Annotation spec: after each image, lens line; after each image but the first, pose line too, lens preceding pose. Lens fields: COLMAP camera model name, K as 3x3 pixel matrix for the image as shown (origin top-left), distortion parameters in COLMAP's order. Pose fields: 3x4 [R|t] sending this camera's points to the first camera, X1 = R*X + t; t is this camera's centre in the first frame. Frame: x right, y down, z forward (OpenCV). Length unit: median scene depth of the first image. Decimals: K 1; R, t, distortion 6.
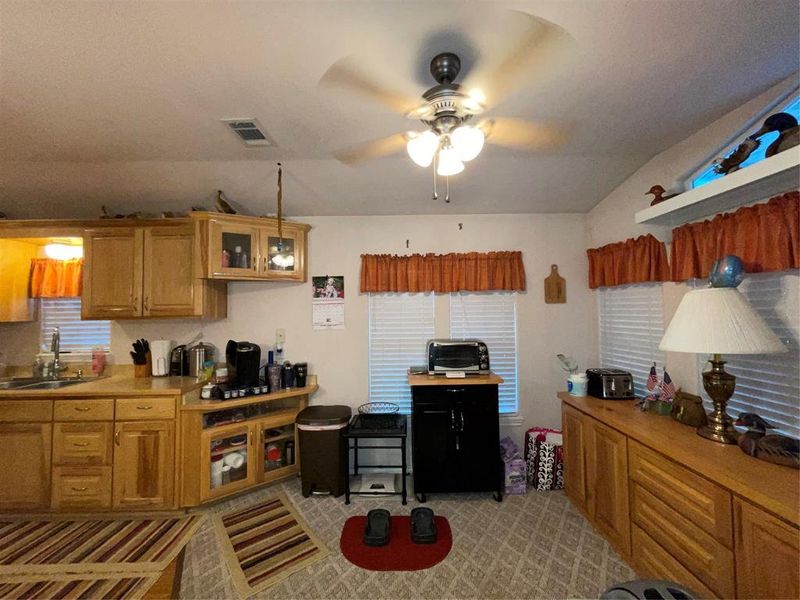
lens RADIAL K [[321.9, 0, 404.1], [0, 321.9, 299.2], [0, 0, 1]] dist [0.001538, -0.001254]
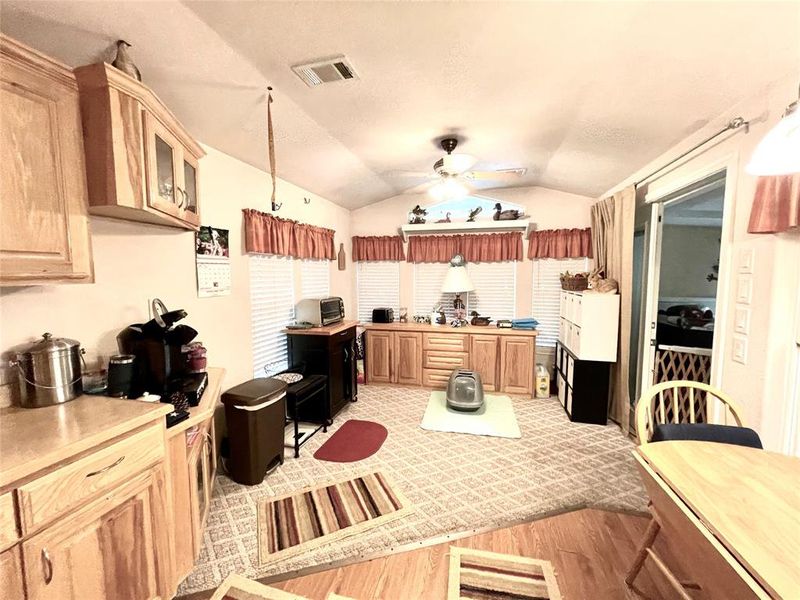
lens RADIAL K [[321.9, 0, 402.6], [0, 321.9, 298.8], [0, 0, 1]] dist [0.001538, -0.001254]
pose [[0.256554, -0.061063, 0.964599, -0.941544], [-0.036664, 0.996669, 0.072844, 0.028278], [-0.965834, -0.054055, 0.253461, 0.378734]]
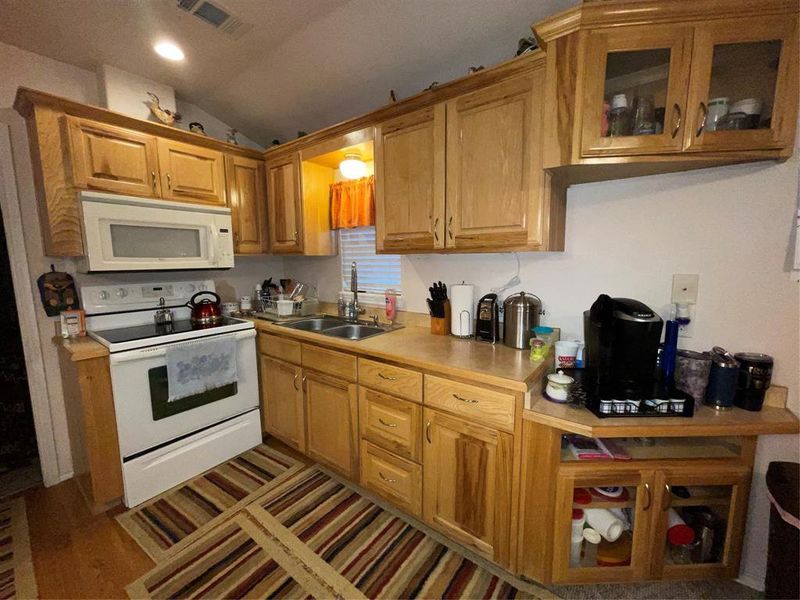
lens RADIAL K [[325.3, 0, 405.3], [0, 325.3, 297.4], [0, 0, 1]] dist [0.002618, -0.000122]
pose [[0.794177, 0.081661, -0.602175, -0.447526], [0.021842, 0.986454, 0.162580, 0.040702], [0.607294, -0.142270, 0.781635, 0.398861]]
